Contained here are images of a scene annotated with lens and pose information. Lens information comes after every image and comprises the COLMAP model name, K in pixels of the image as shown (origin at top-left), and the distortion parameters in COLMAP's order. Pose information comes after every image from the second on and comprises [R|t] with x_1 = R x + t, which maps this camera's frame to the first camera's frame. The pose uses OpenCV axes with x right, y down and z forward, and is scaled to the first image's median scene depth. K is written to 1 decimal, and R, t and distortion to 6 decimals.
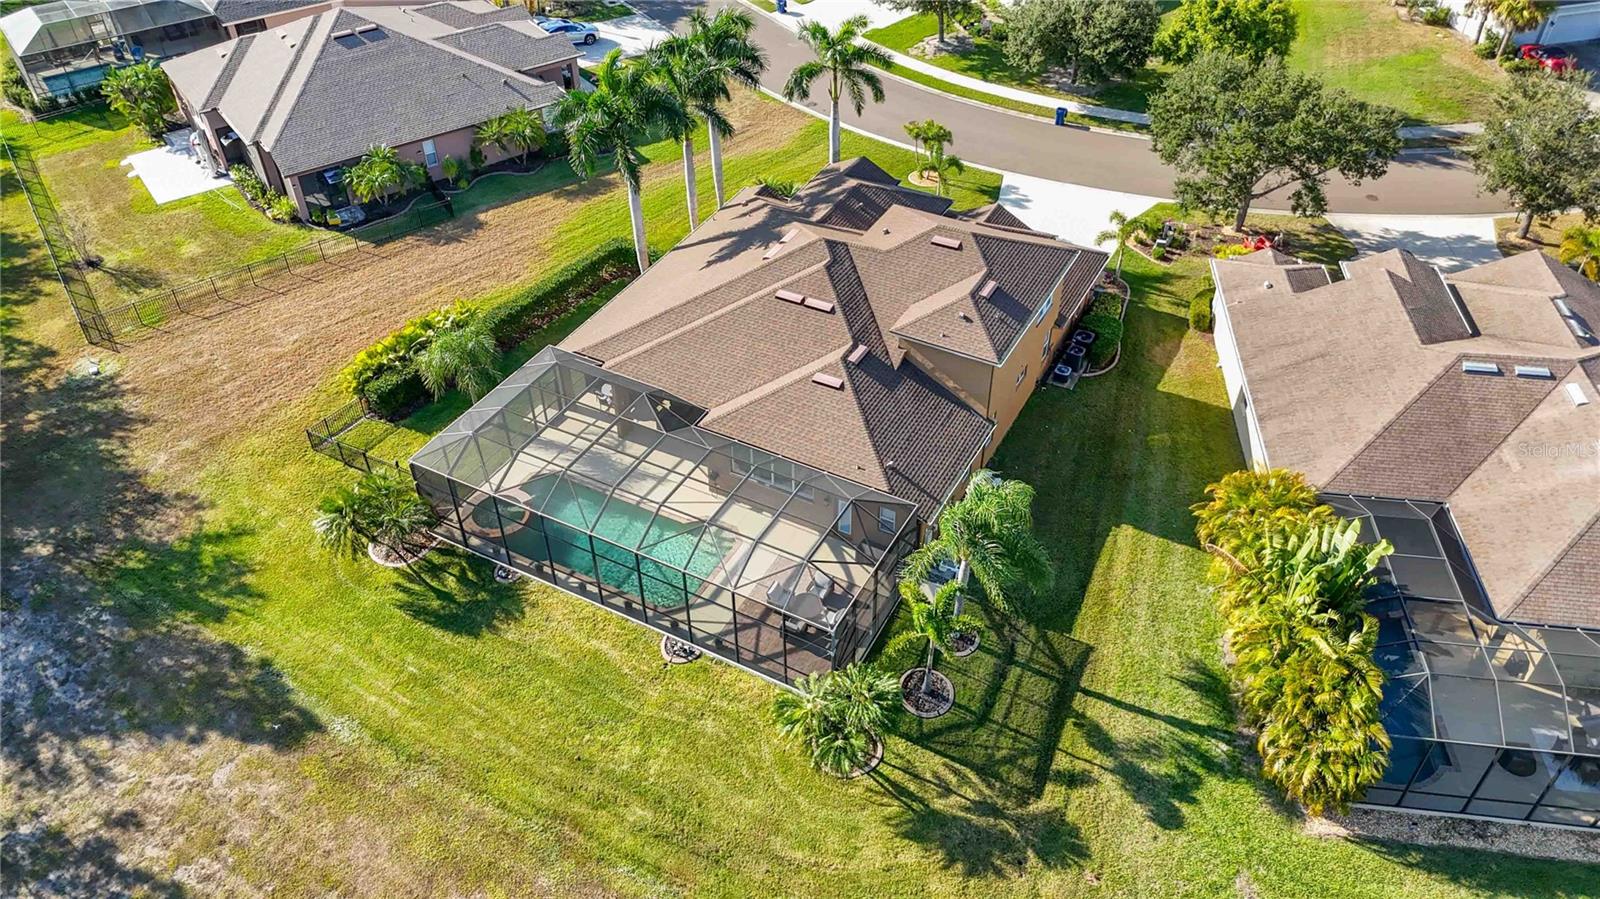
lens RADIAL K [[1171.2, 0, 800.0], [0, 1171.2, 449.5], [0, 0, 1]] dist [0.080554, -0.086874]
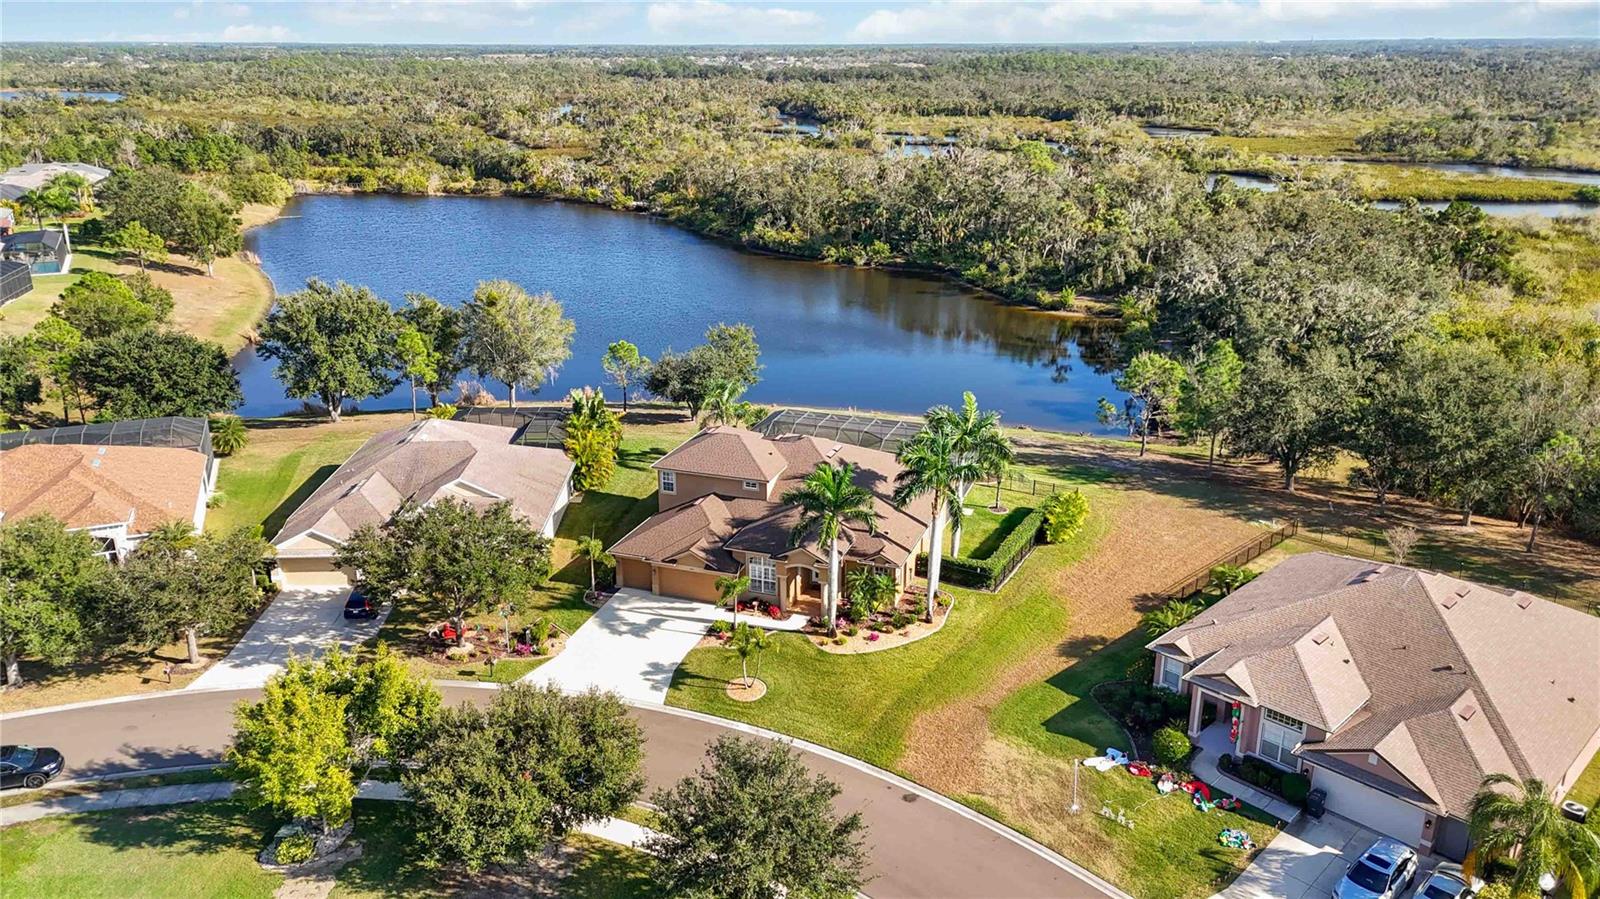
lens RADIAL K [[1171.2, 0, 800.0], [0, 1171.2, 449.5], [0, 0, 1]] dist [0.080554, -0.086874]
pose [[-0.989722, 0.052541, -0.133006, 0.258740], [-0.087081, 0.516327, 0.851953, -1.638515], [0.113437, 0.854778, -0.506445, 1.914033]]
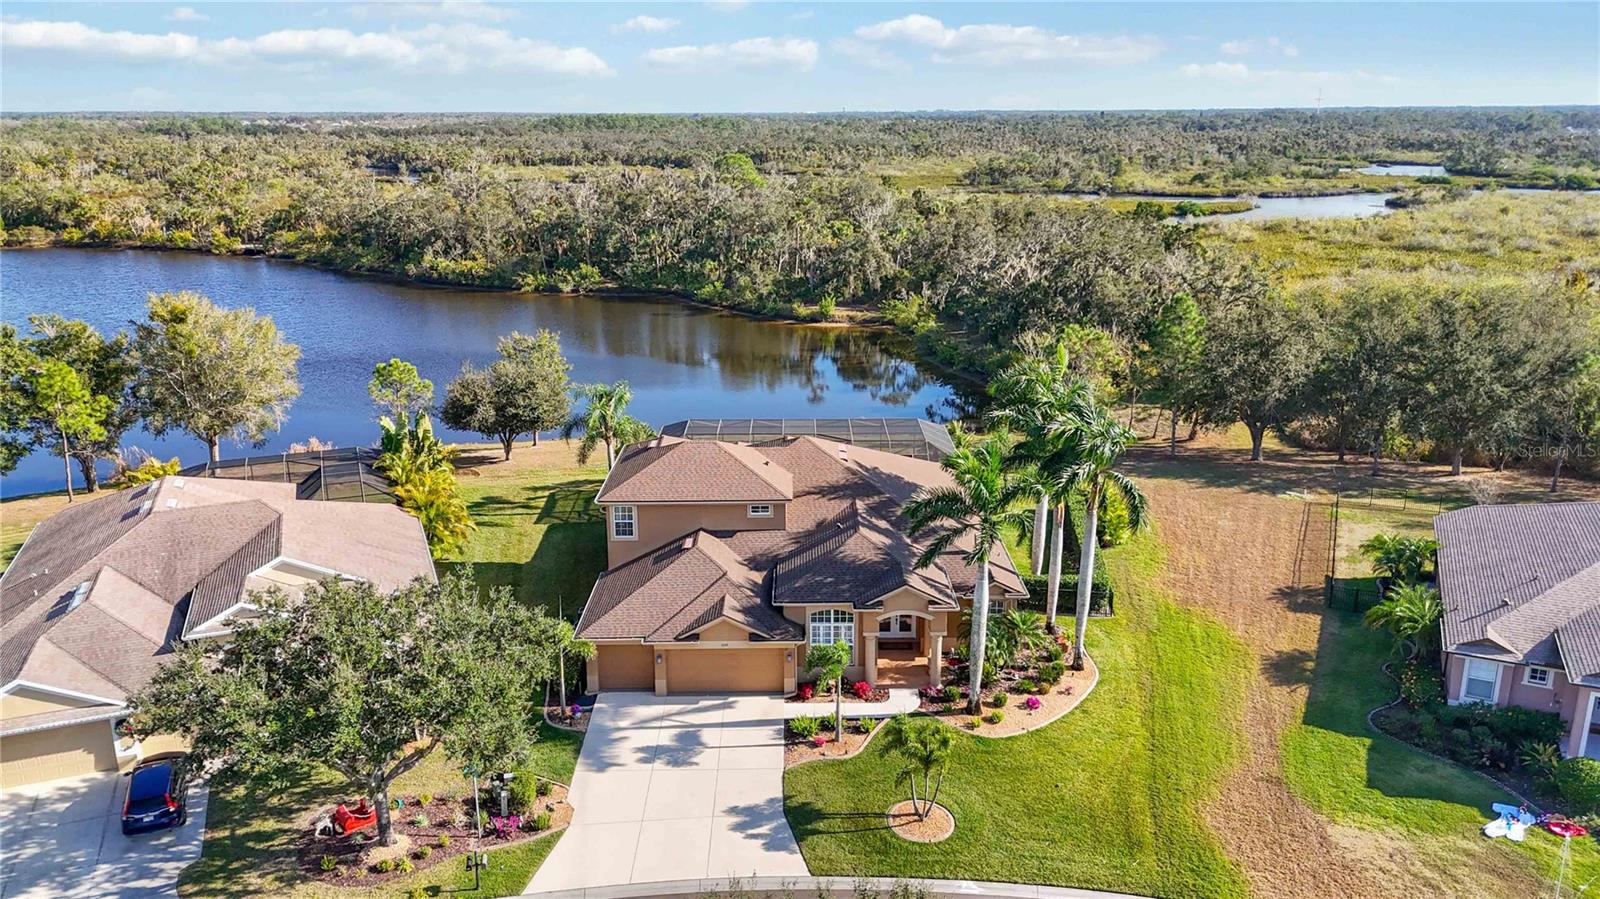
lens RADIAL K [[1174.8, 0, 800.0], [0, 1174.8, 449.5], [0, 0, 1]] dist [0.072569, -0.071961]
pose [[-0.879618, 0.138100, -0.455193, 0.573362], [-0.300463, 0.580559, 0.756752, -1.092988], [0.368774, 0.802421, -0.469176, 1.606963]]
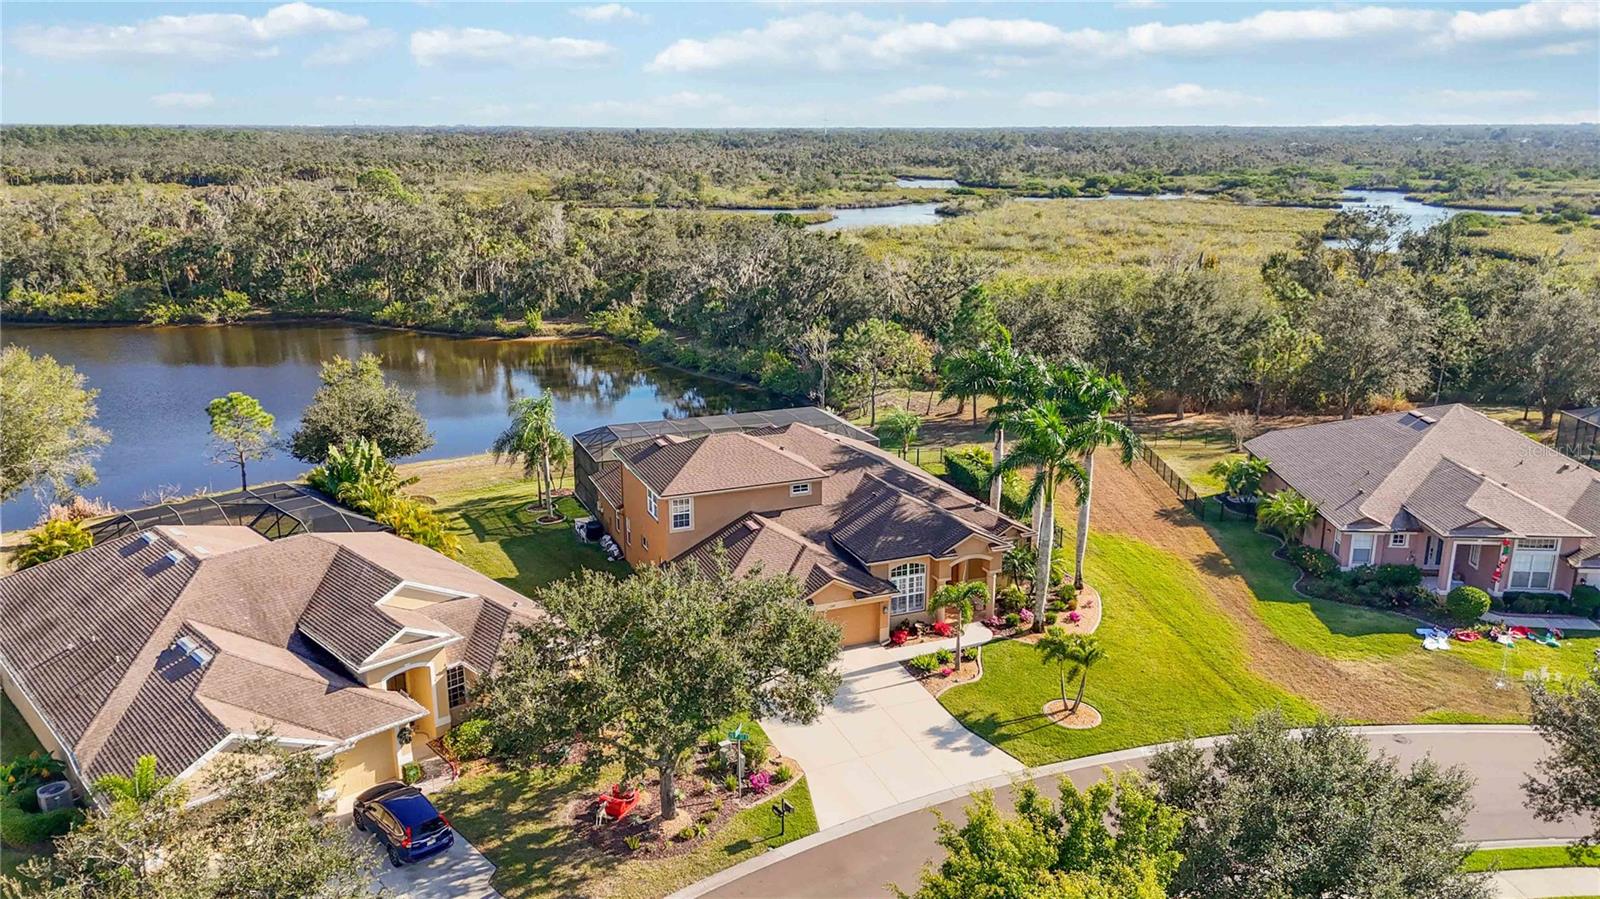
lens RADIAL K [[1171.2, 0, 800.0], [0, 1171.2, 449.5], [0, 0, 1]] dist [0.080554, -0.086874]
pose [[-0.637014, 0.207059, -0.742522, 1.002080], [-0.494756, 0.628841, 0.599812, -0.964680], [0.591125, 0.749457, -0.298137, 1.450950]]
